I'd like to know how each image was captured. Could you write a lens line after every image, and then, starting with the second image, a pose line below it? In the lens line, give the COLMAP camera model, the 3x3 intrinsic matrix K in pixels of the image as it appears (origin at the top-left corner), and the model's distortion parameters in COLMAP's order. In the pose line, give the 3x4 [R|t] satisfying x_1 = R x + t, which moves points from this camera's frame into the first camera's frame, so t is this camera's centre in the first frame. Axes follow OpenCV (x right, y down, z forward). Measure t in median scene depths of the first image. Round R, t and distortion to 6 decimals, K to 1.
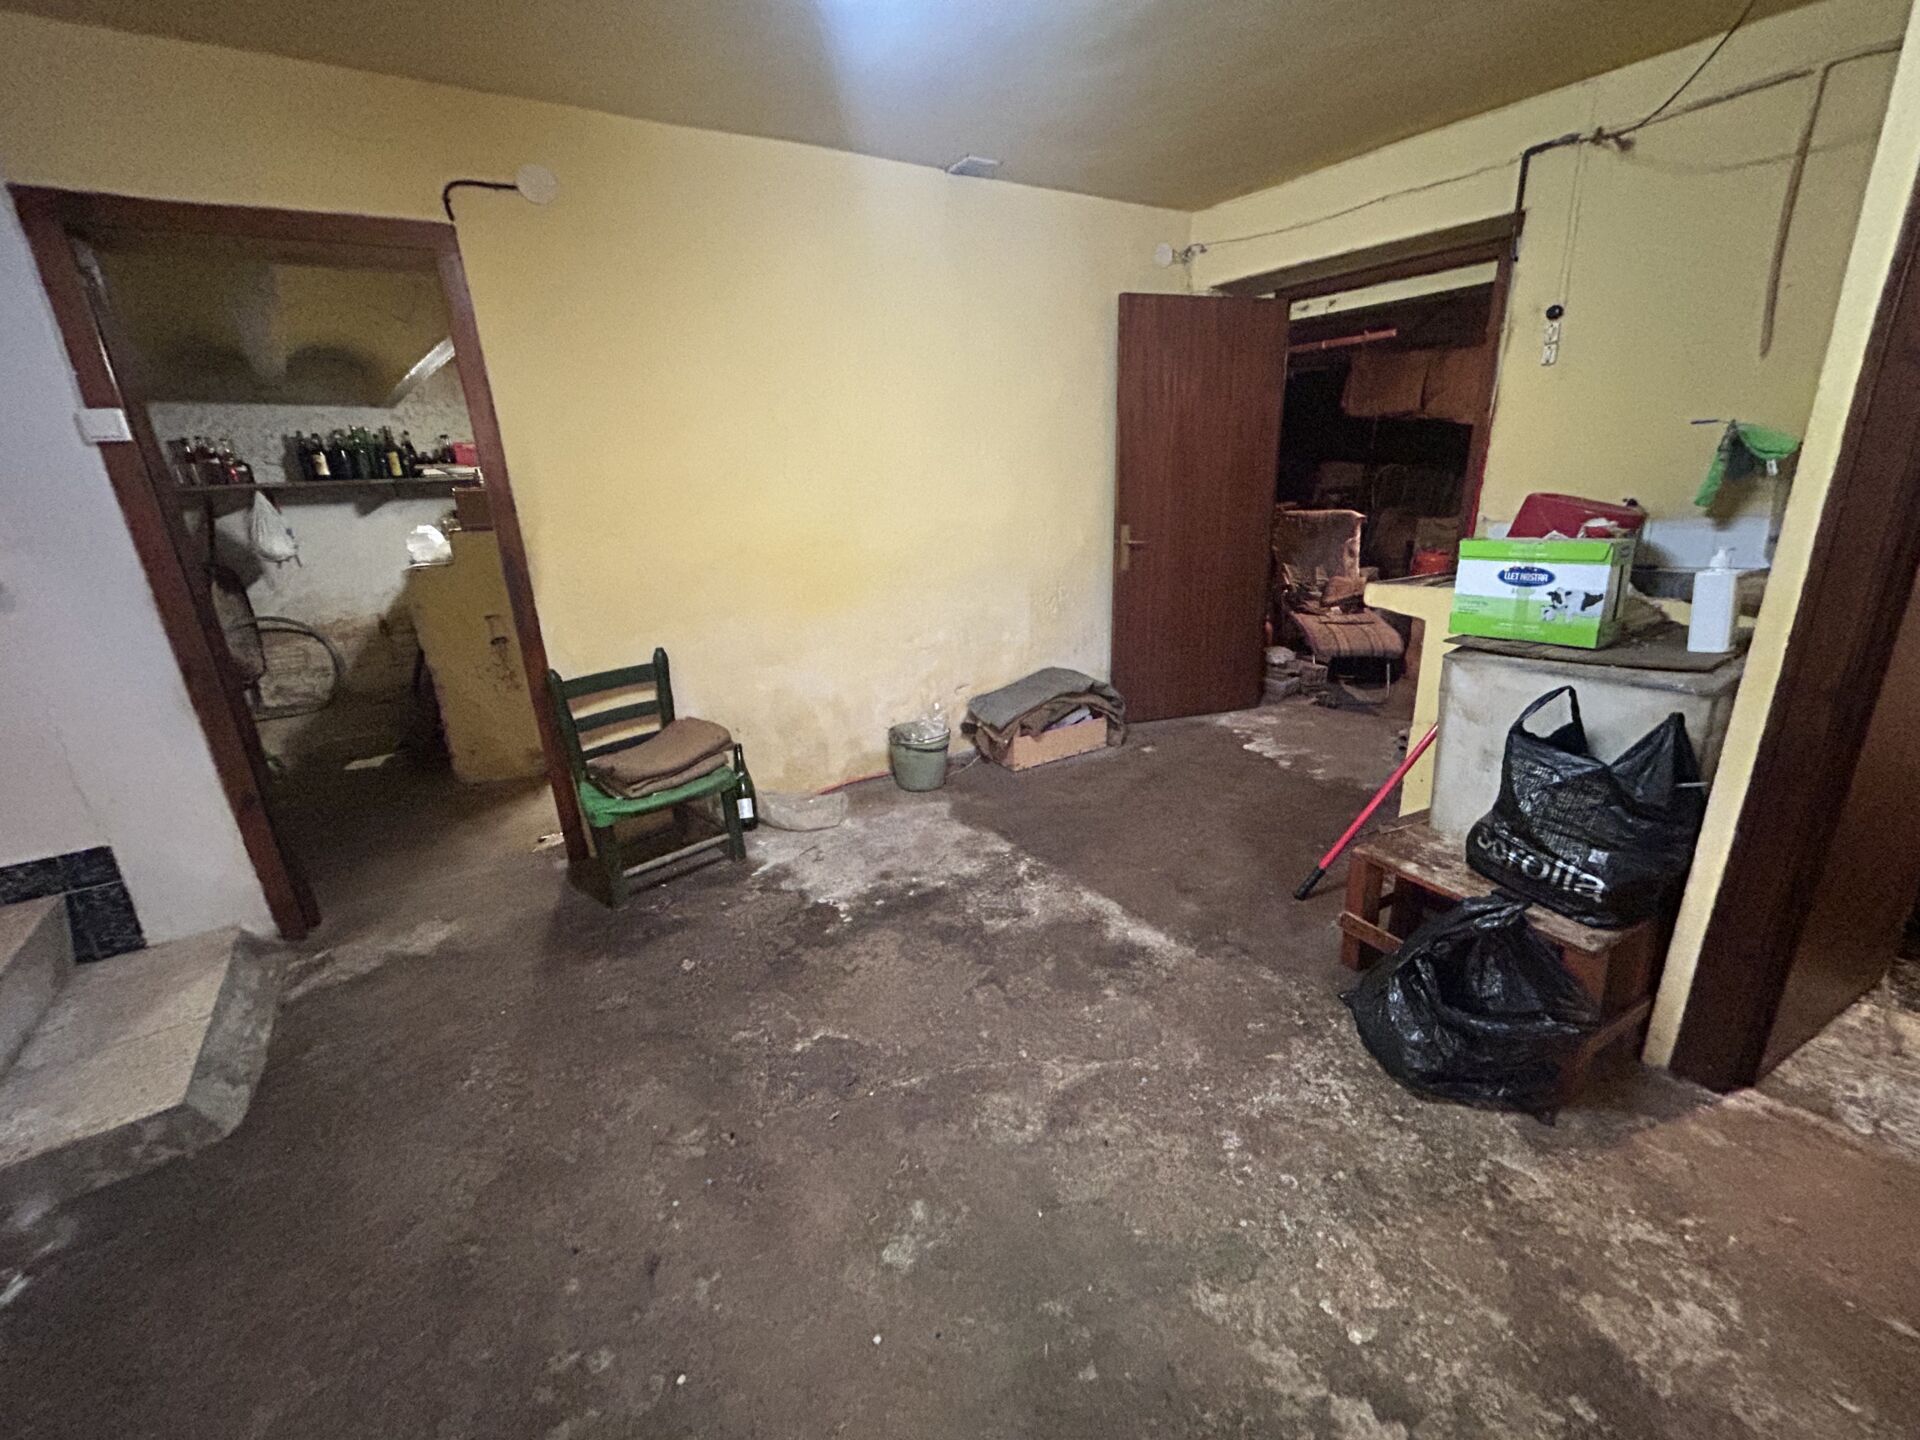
lens RADIAL K [[773.6, 0, 963.7], [0, 773.6, 722.5], [0, 0, 1]] dist [-0.002445, 0.001241]
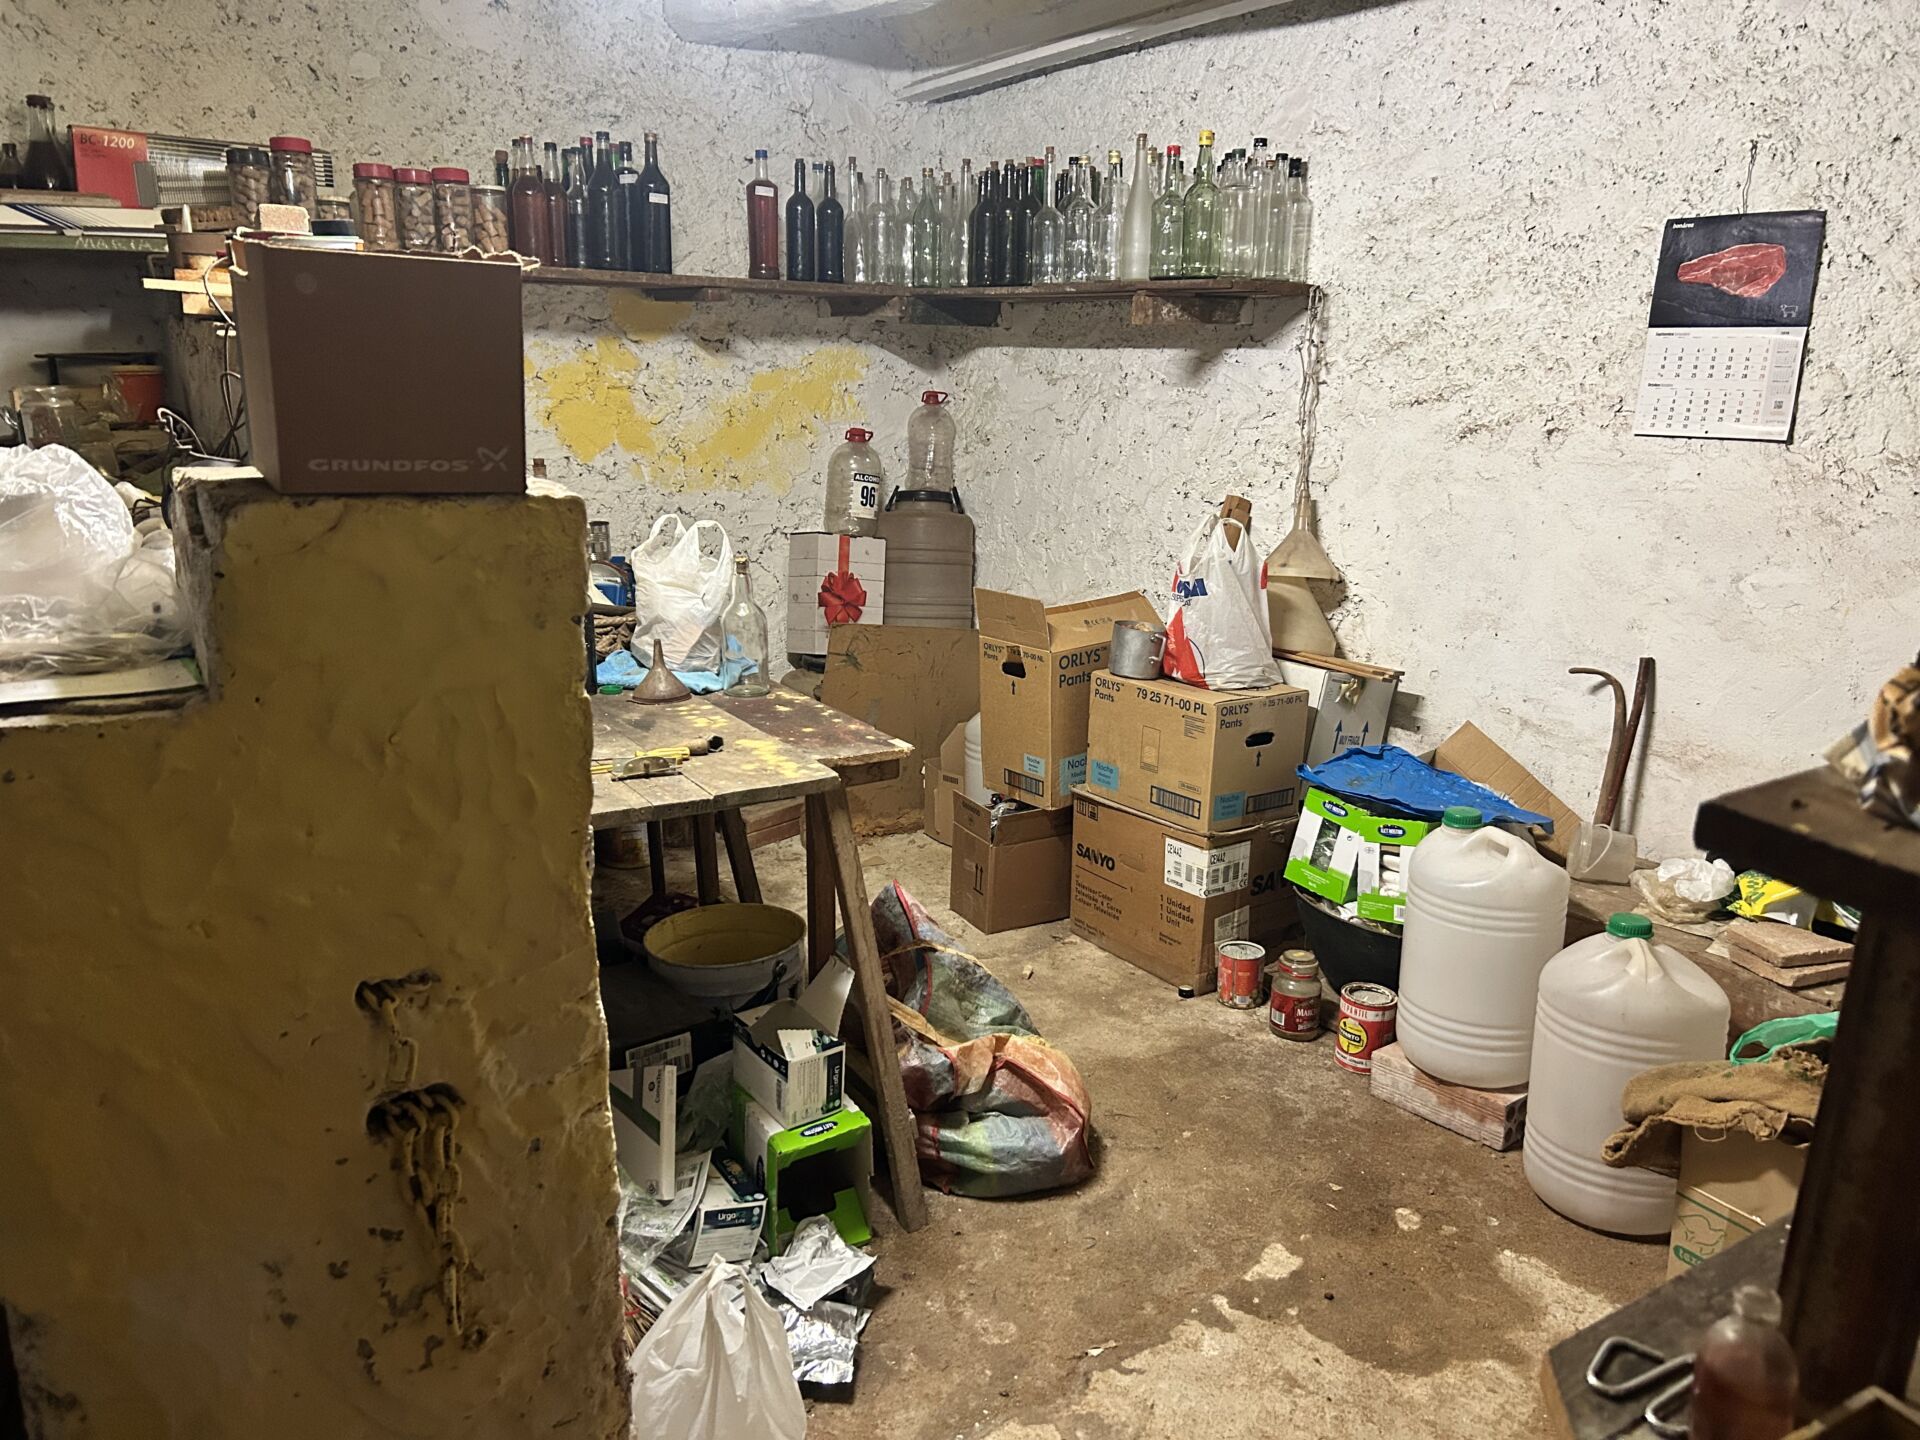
lens RADIAL K [[1439.8, 0, 977.3], [0, 1439.8, 735.4], [0, 0, 1]] dist [0.057548, -0.060836]
pose [[0.998046, 0.045674, 0.042636, -0.350439], [-0.043820, 0.998094, -0.043452, -0.130496], [-0.044540, 0.041499, 0.998145, 0.470665]]
